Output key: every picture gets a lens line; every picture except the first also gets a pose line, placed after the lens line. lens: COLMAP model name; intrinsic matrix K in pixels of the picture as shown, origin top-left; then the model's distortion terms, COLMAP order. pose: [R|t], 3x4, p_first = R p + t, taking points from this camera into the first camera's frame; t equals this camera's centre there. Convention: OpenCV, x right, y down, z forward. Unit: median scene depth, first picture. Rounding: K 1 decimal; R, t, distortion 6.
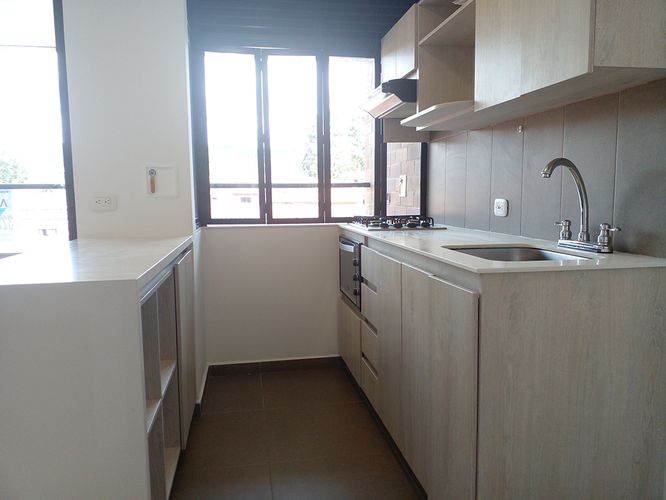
lens RADIAL K [[547.0, 0, 333.0], [0, 547.0, 250.0], [0, 0, 1]] dist [0.082211, -0.138942]
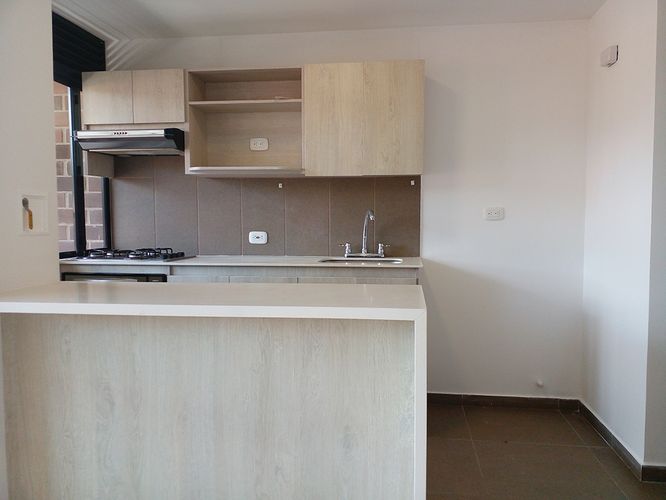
lens RADIAL K [[537.2, 0, 334.9], [0, 537.2, 249.0], [0, 0, 1]] dist [0.087050, -0.151063]
pose [[0.292457, -0.046533, 0.955146, -0.877767], [0.096214, 0.995179, 0.019023, -0.050198], [-0.951426, 0.086335, 0.295524, 0.376763]]
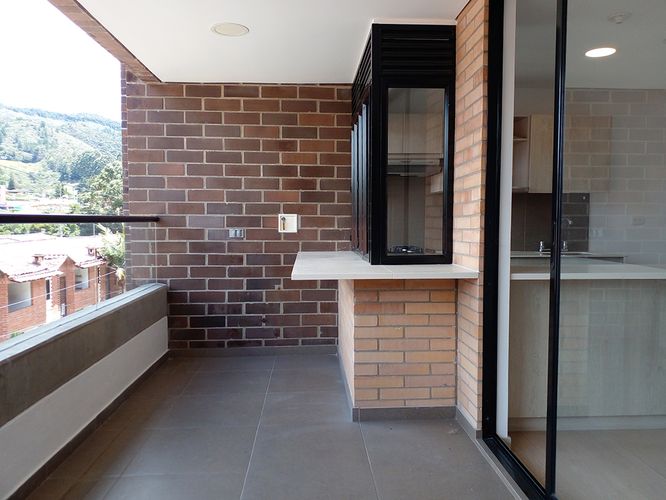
lens RADIAL K [[547.0, 0, 333.0], [0, 547.0, 250.0], [0, 0, 1]] dist [0.082211, -0.138942]
pose [[0.102293, -0.041684, 0.993881, -1.479764], [0.100508, 0.994442, 0.031363, -0.129132], [-0.989664, 0.096685, 0.105914, 1.161727]]
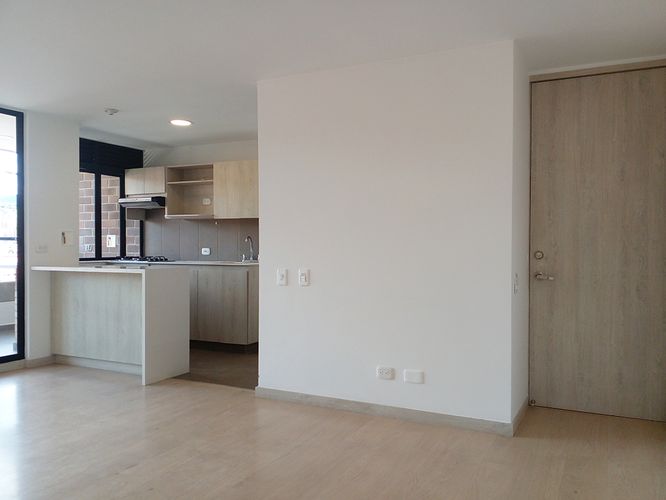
lens RADIAL K [[547.0, 0, 333.0], [0, 547.0, 250.0], [0, 0, 1]] dist [0.082211, -0.138942]
pose [[0.592616, 0.003634, 0.805477, -1.318976], [0.074296, 0.995480, -0.059153, 0.106676], [-0.802051, 0.094898, 0.589668, -0.936238]]
